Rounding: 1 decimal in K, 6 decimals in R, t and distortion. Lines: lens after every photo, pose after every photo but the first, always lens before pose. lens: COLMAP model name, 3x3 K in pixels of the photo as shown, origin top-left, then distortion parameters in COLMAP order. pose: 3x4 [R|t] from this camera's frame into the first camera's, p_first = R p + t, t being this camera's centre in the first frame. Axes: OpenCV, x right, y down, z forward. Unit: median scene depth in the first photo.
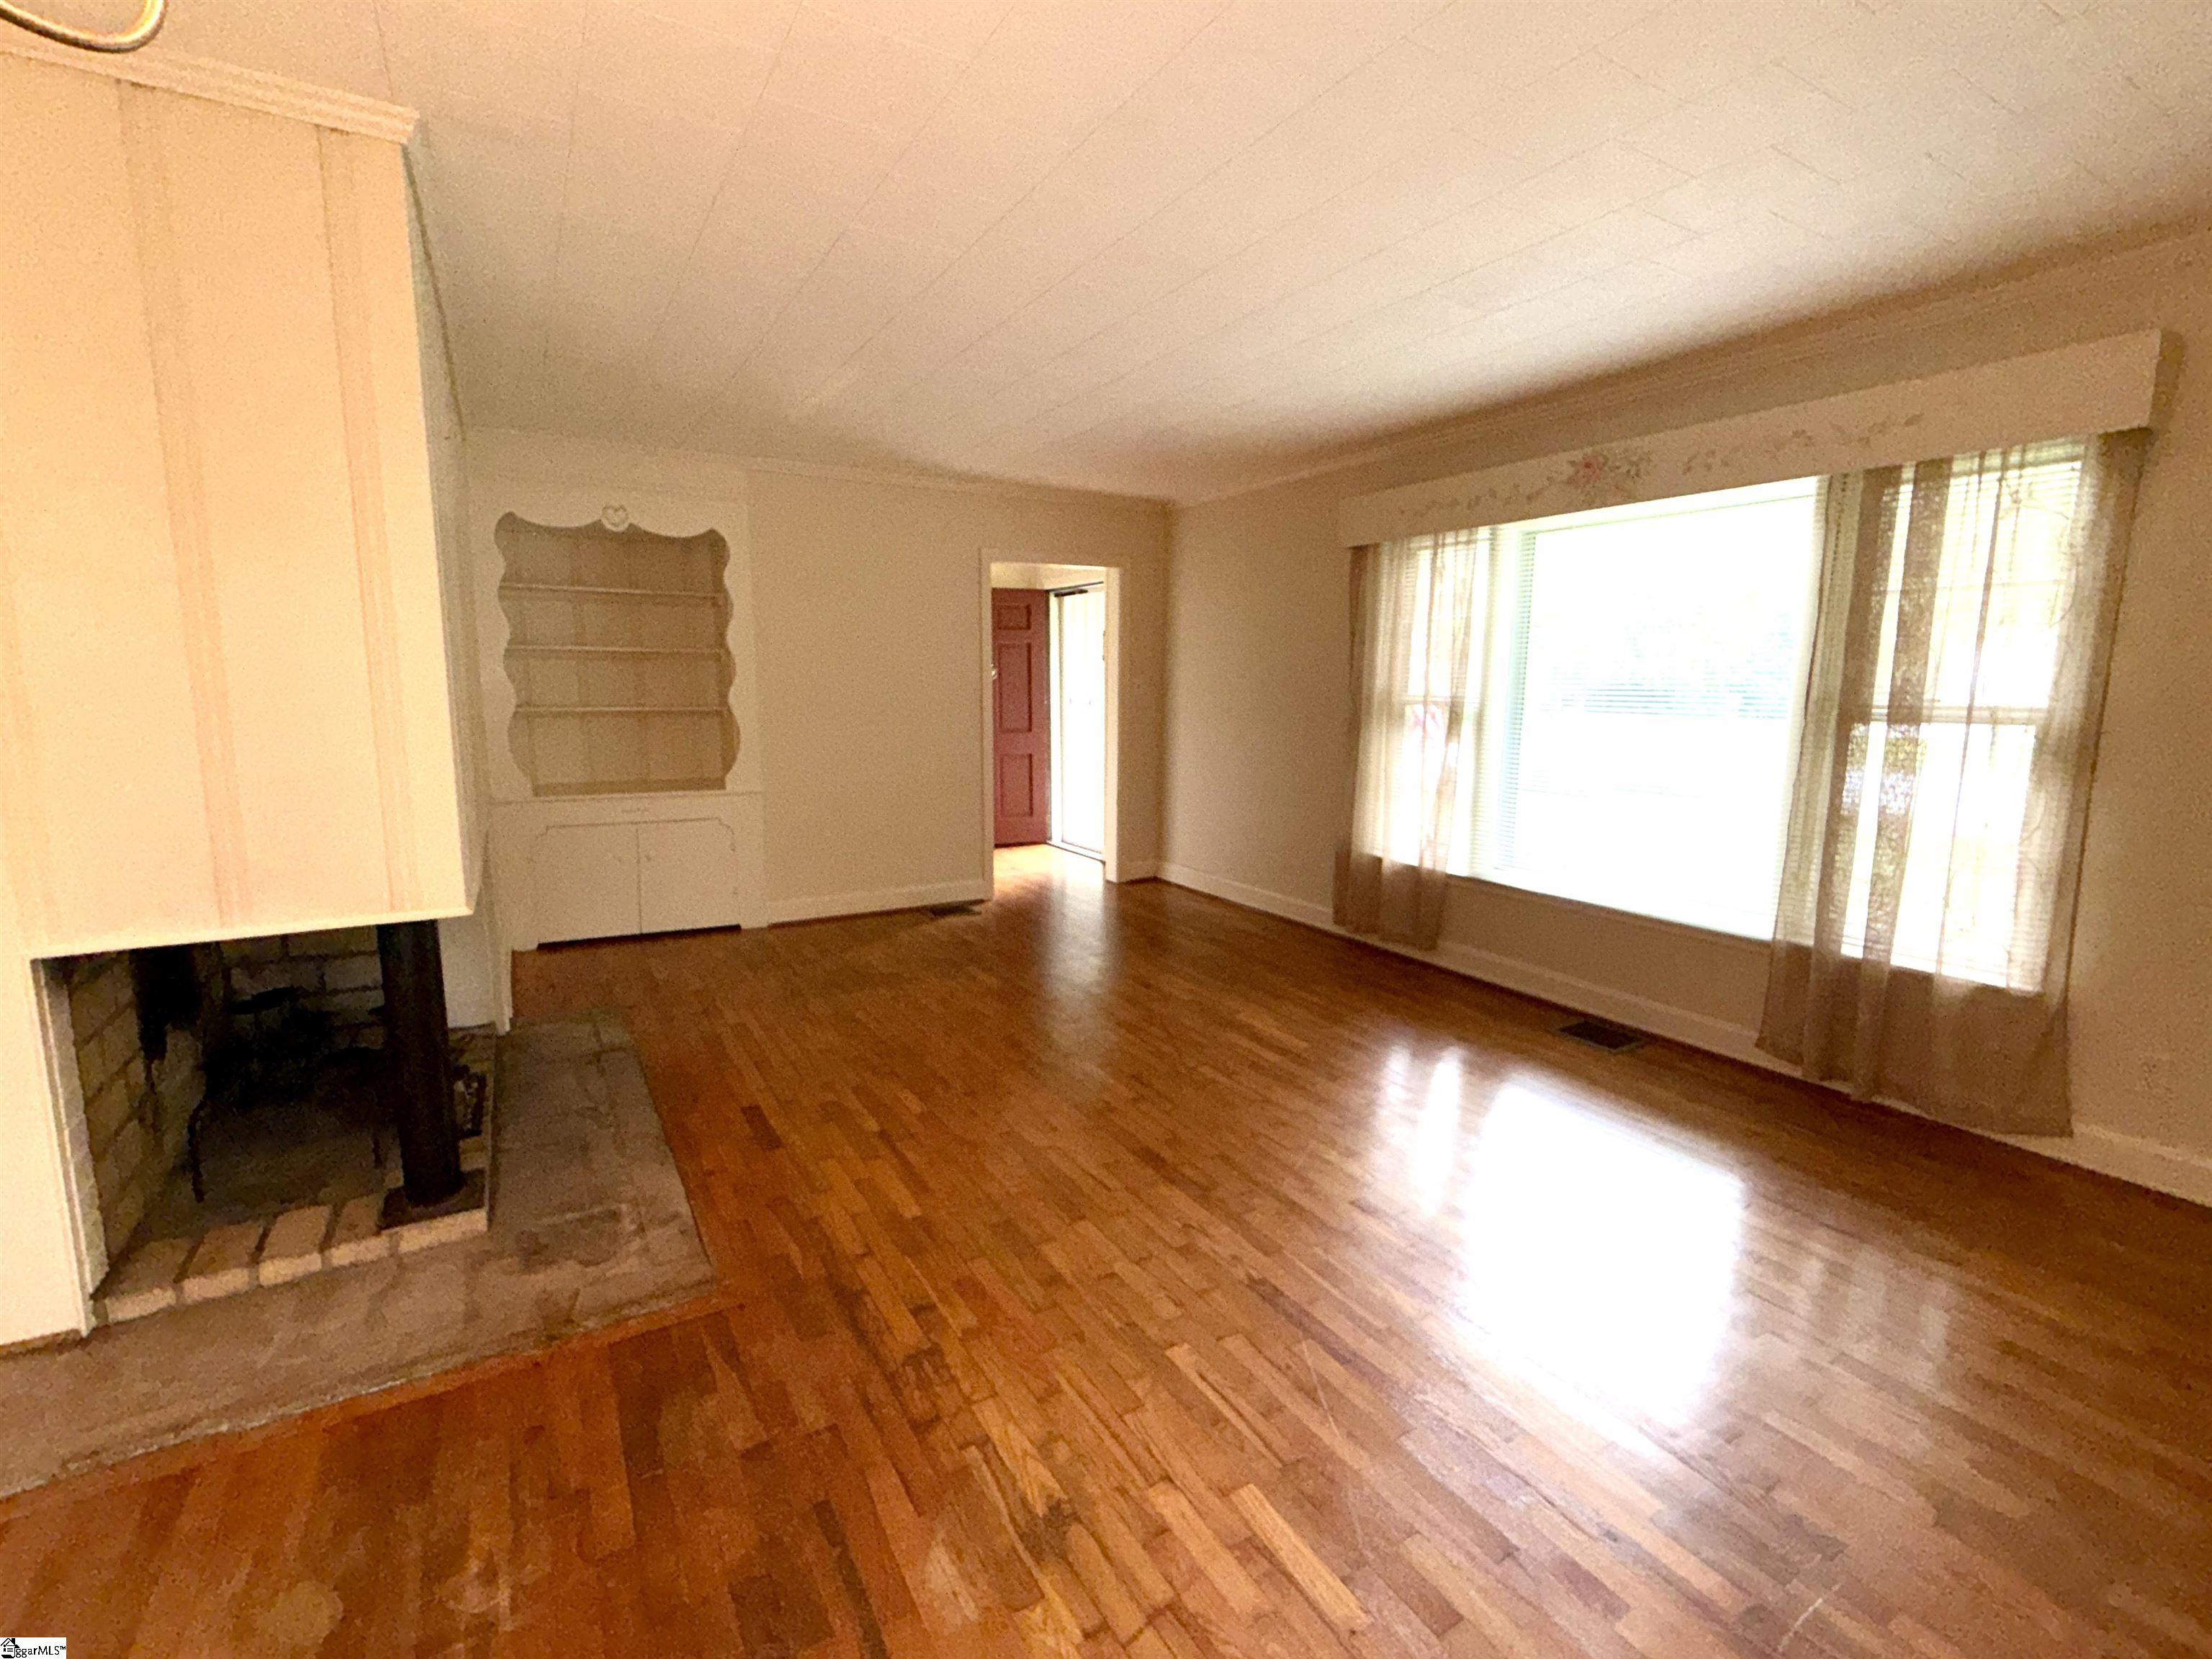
lens RADIAL K [[985.8, 0, 1107.2], [0, 985.8, 825.9], [0, 0, 1]] dist [-0.001067, 0.000182]
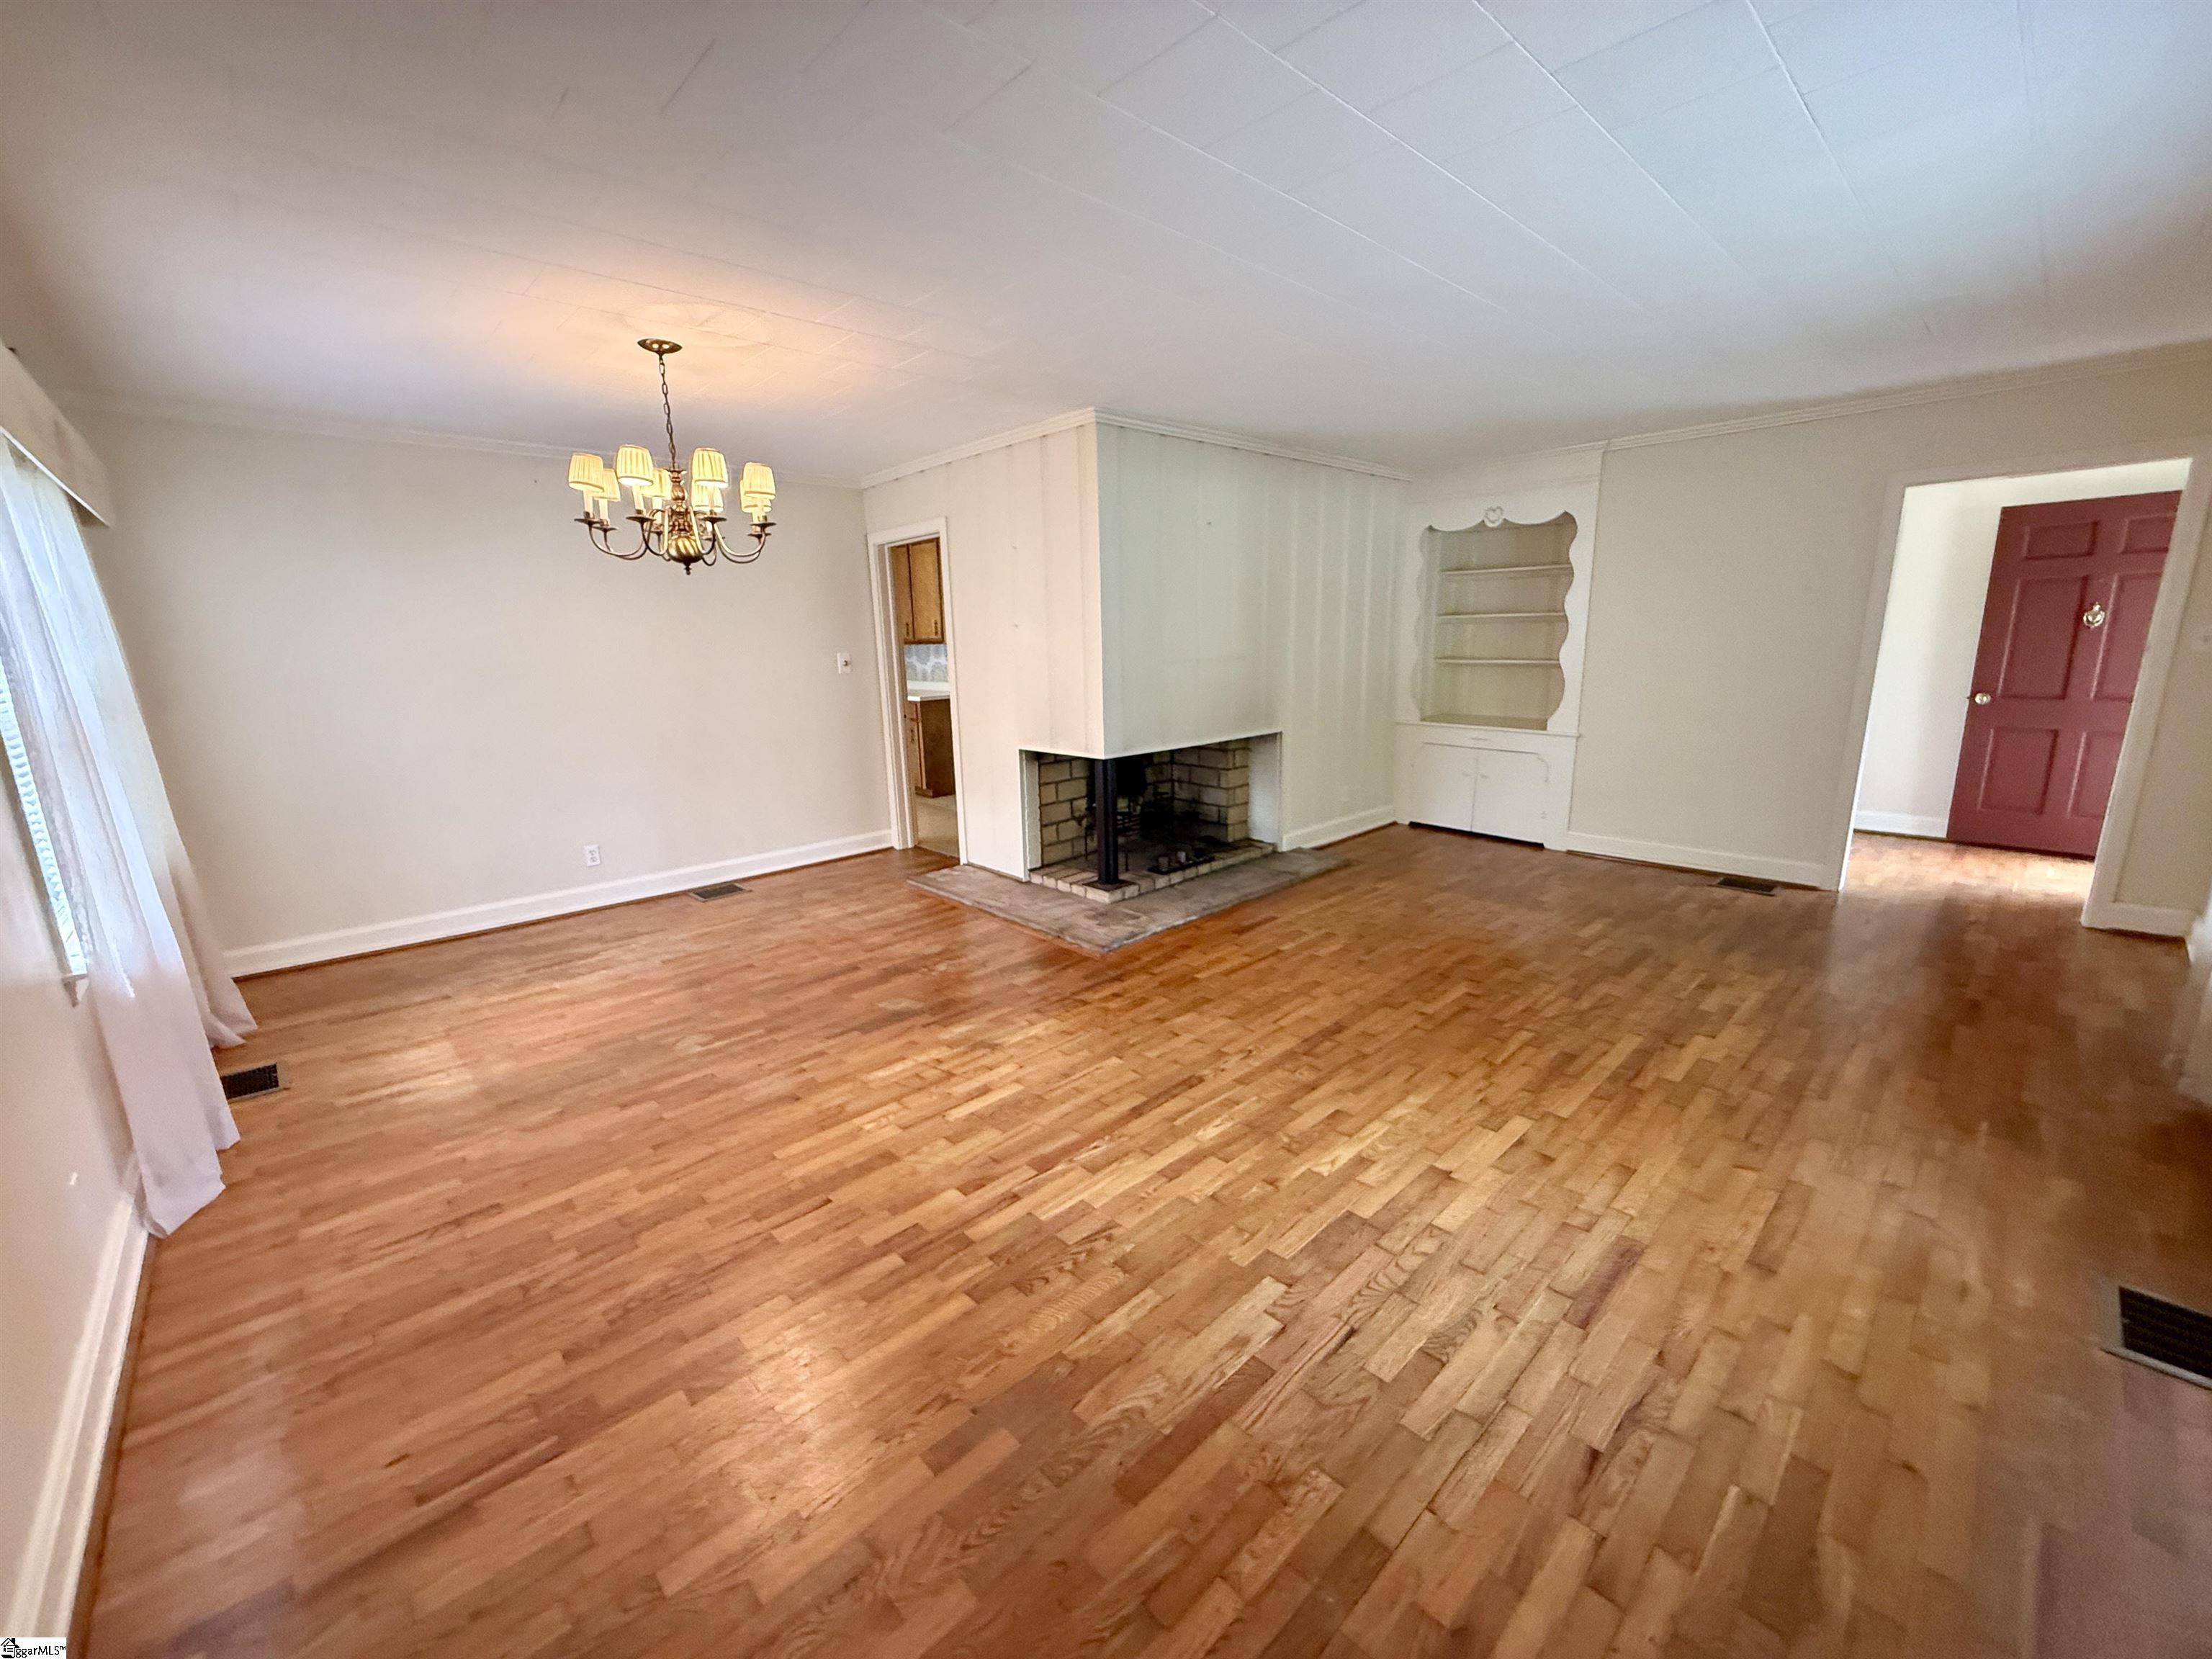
lens RADIAL K [[887.1, 0, 1107.7], [0, 887.1, 826.2], [0, 0, 1]] dist [0.001363, 0.000133]
pose [[0.214555, 0.196546, -0.956732, 1.189231], [-0.117563, 0.977619, 0.174473, -0.103552], [0.969611, 0.075042, 0.232860, 0.490600]]
